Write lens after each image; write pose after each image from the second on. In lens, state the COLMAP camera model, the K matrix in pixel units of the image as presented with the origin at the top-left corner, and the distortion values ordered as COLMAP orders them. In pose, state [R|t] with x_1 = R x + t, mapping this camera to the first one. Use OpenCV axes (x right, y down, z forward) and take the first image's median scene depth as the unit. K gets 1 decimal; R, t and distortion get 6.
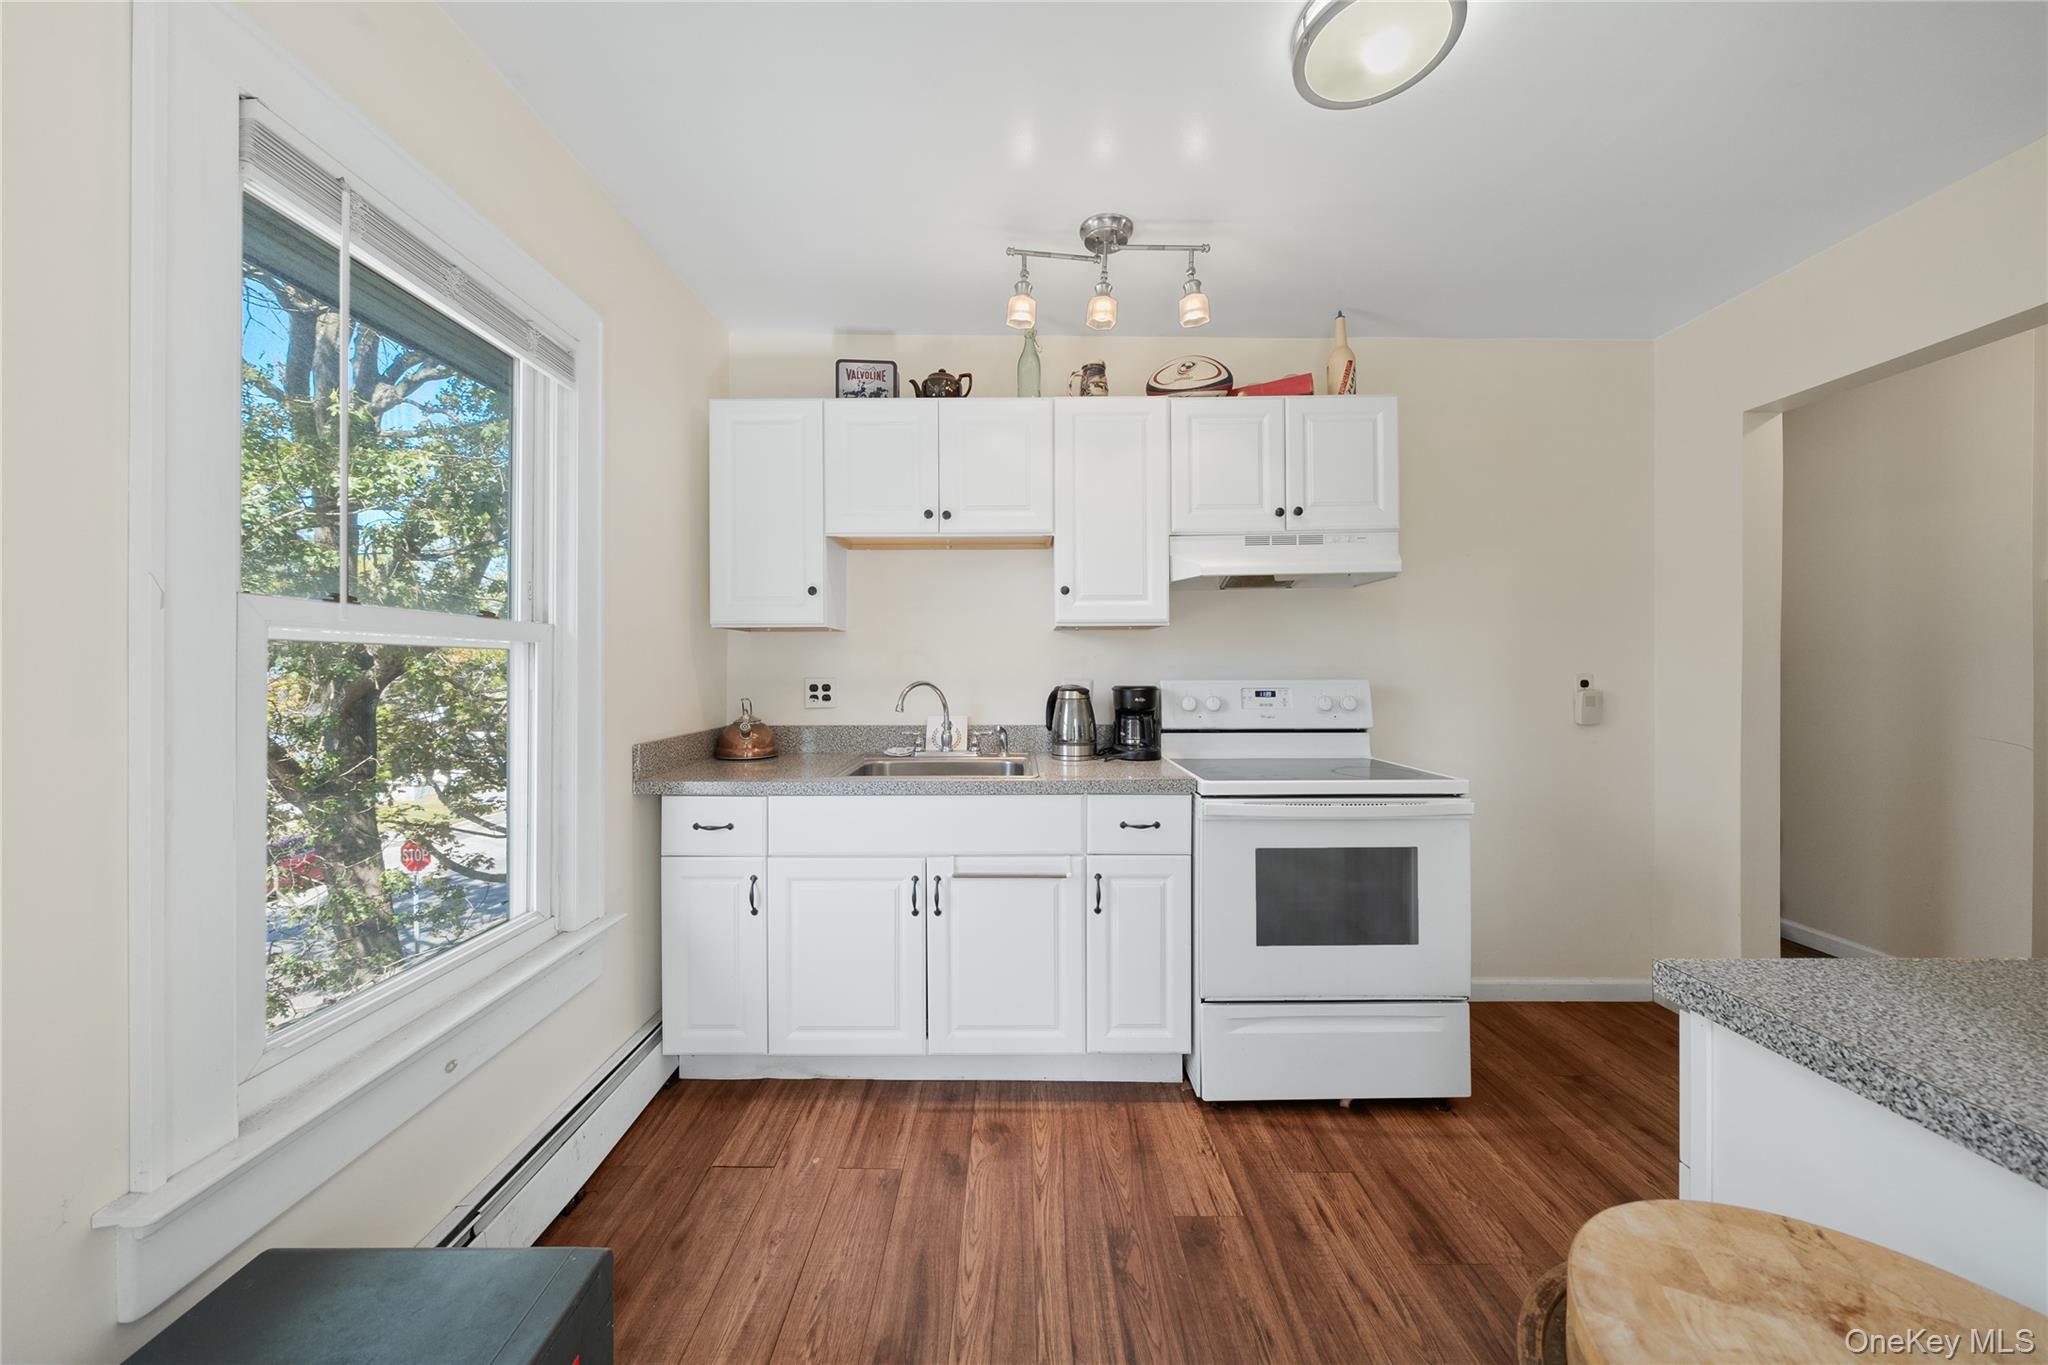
lens RADIAL K [[706.7, 0, 1017.3], [0, 706.7, 655.5], [0, 0, 1]] dist [-0.001088, -0.000093]
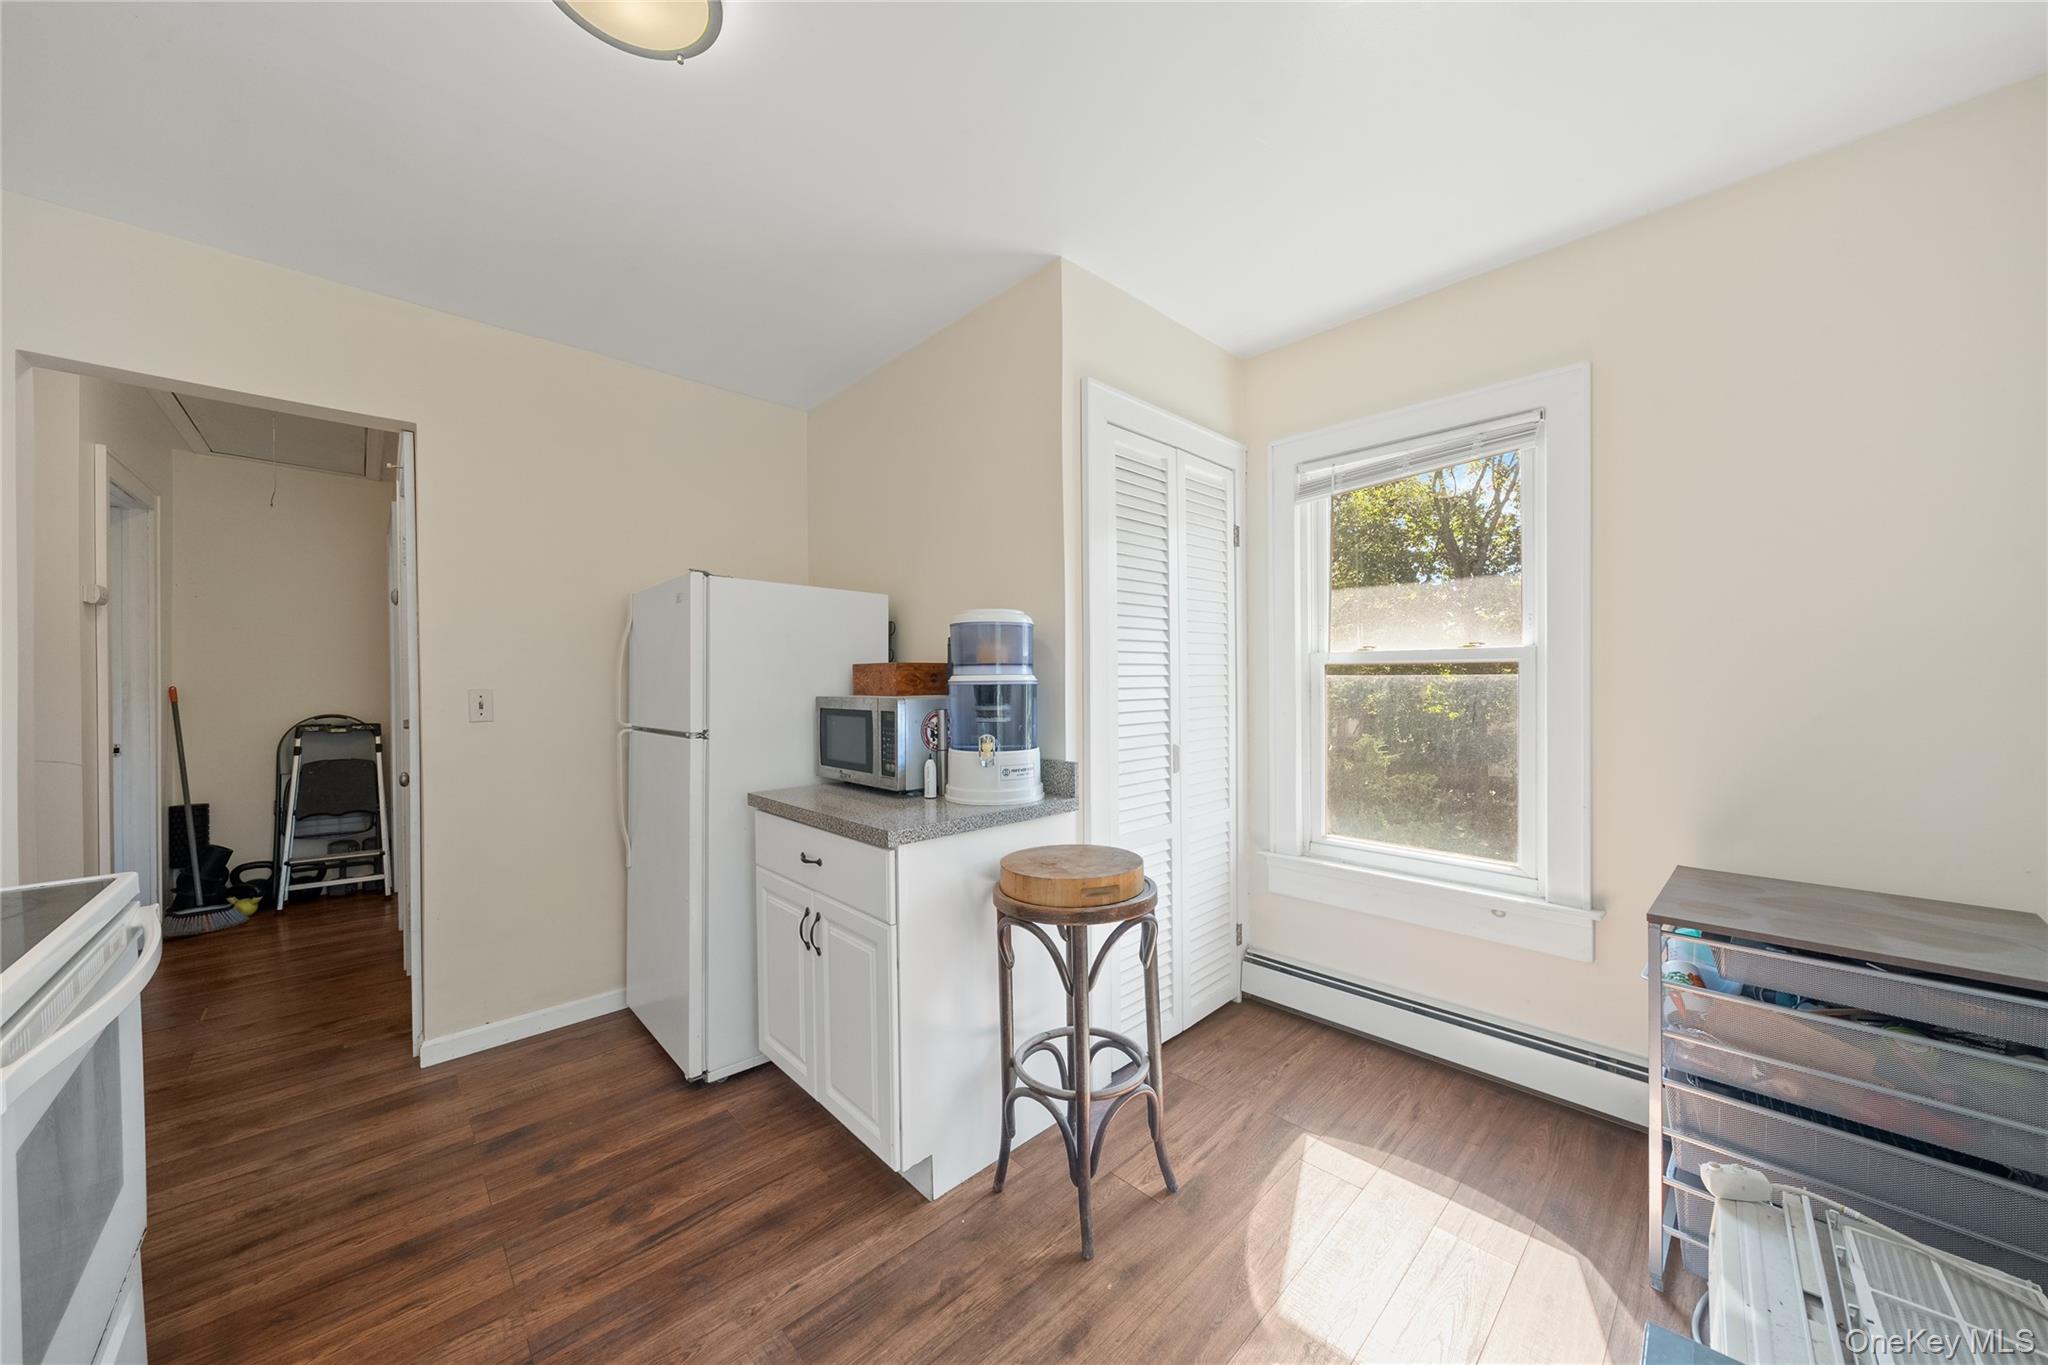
lens RADIAL K [[724.3, 0, 1022.7], [0, 724.3, 692.2], [0, 0, 1]] dist [-0.000178, -0.000026]
pose [[-0.675724, -0.005067, 0.737137, -0.355181], [-0.013202, 0.999899, -0.005228, 0.018417], [-0.737037, -0.013264, -0.675723, 0.867591]]
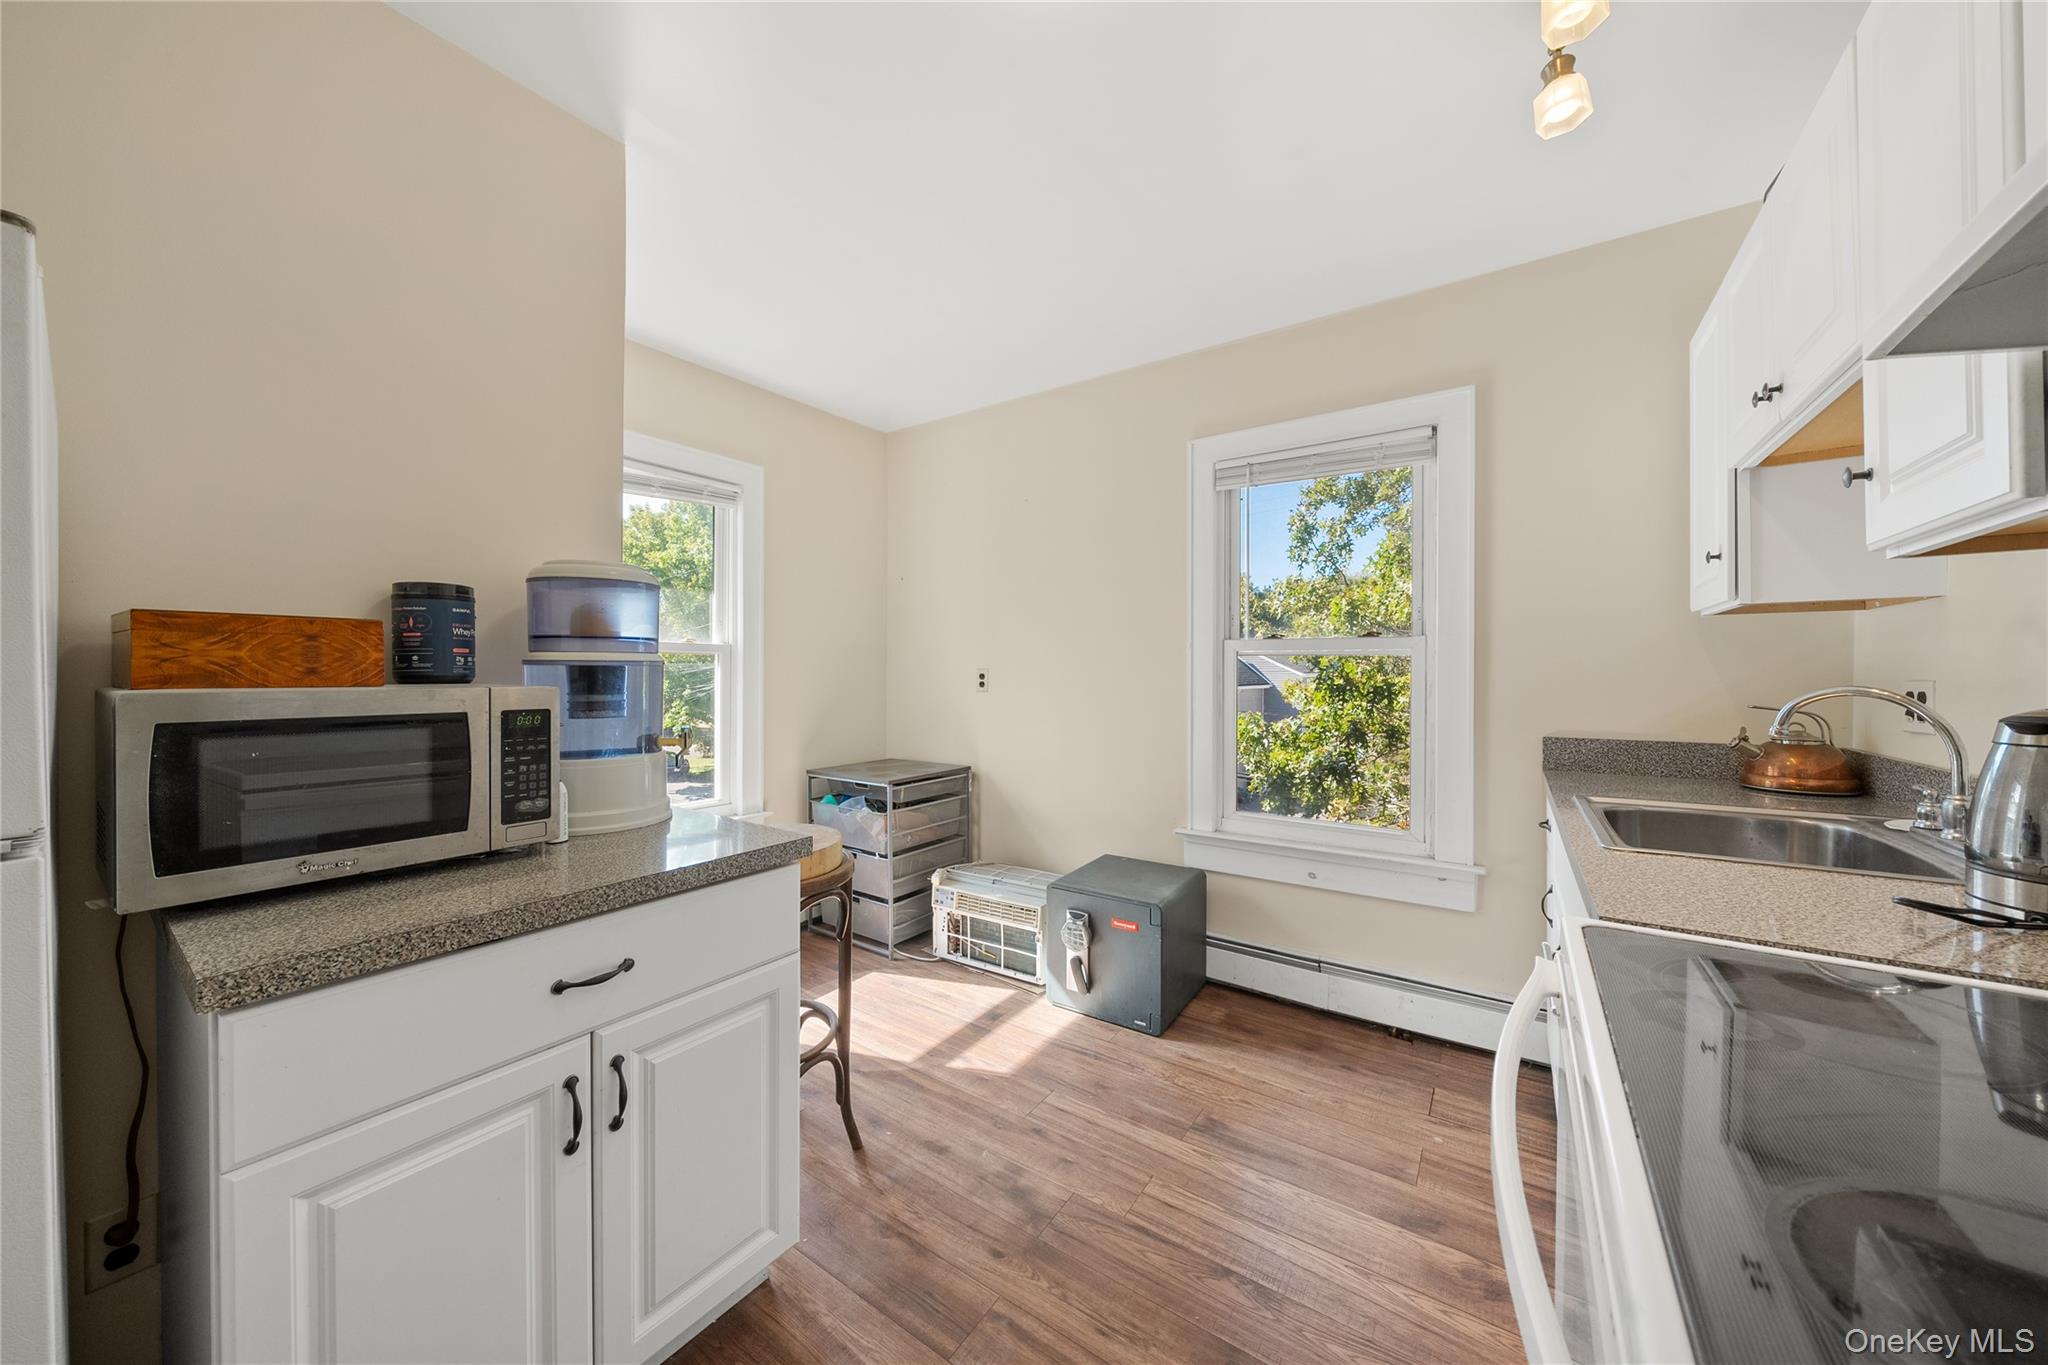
lens RADIAL K [[710.4, 0, 1027.3], [0, 710.4, 674.8], [0, 0, 1]] dist [-0.001155, -0.000200]
pose [[-0.568346, 0.001916, -0.822787, 0.823207], [0.016537, 0.999822, -0.009095, 0.026136], [0.822623, -0.018776, -0.568277, 0.992705]]
